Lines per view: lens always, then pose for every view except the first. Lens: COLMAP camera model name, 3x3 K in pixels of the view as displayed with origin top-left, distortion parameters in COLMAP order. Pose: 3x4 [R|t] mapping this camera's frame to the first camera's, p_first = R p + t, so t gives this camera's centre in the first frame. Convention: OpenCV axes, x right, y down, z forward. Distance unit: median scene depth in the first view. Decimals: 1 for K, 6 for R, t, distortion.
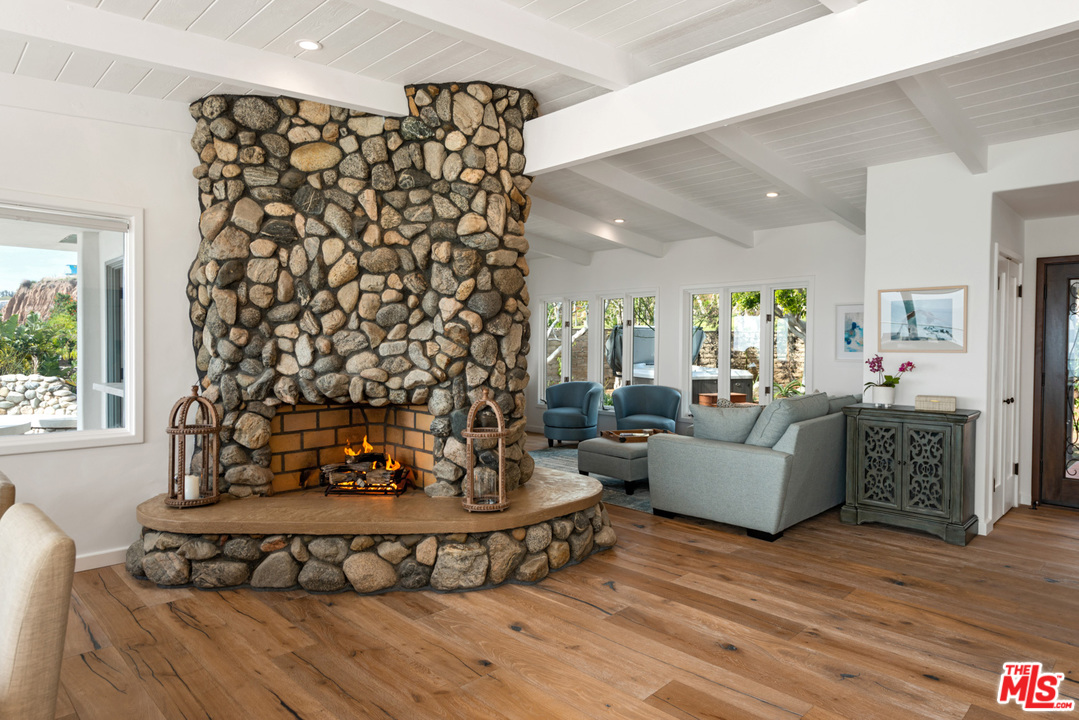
lens RADIAL K [[642.4, 0, 539.5], [0, 642.4, 360.0], [0, 0, 1]] dist [0.030859, -0.000718]
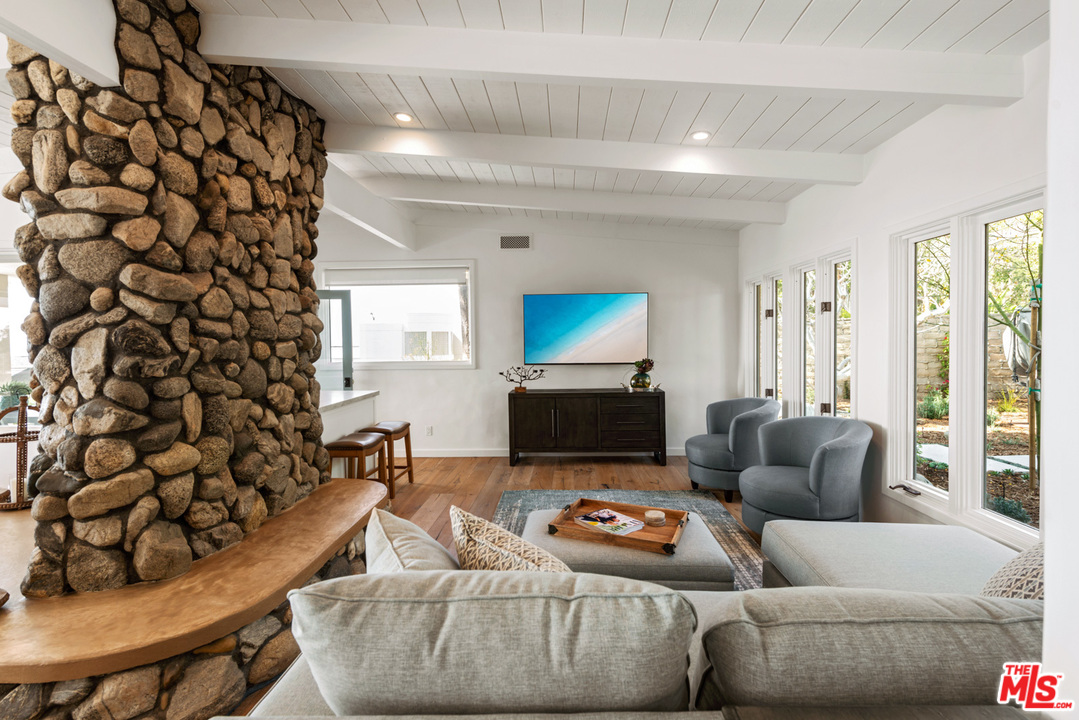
lens RADIAL K [[501.6, 0, 539.5], [0, 501.6, 360.0], [0, 0, 1]] dist [0.000740, -0.000123]
pose [[0.676116, 0.010060, -0.736727, 0.649835], [0.002986, 0.999861, 0.016394, -0.032983], [0.736789, -0.013284, 0.675992, 1.026504]]
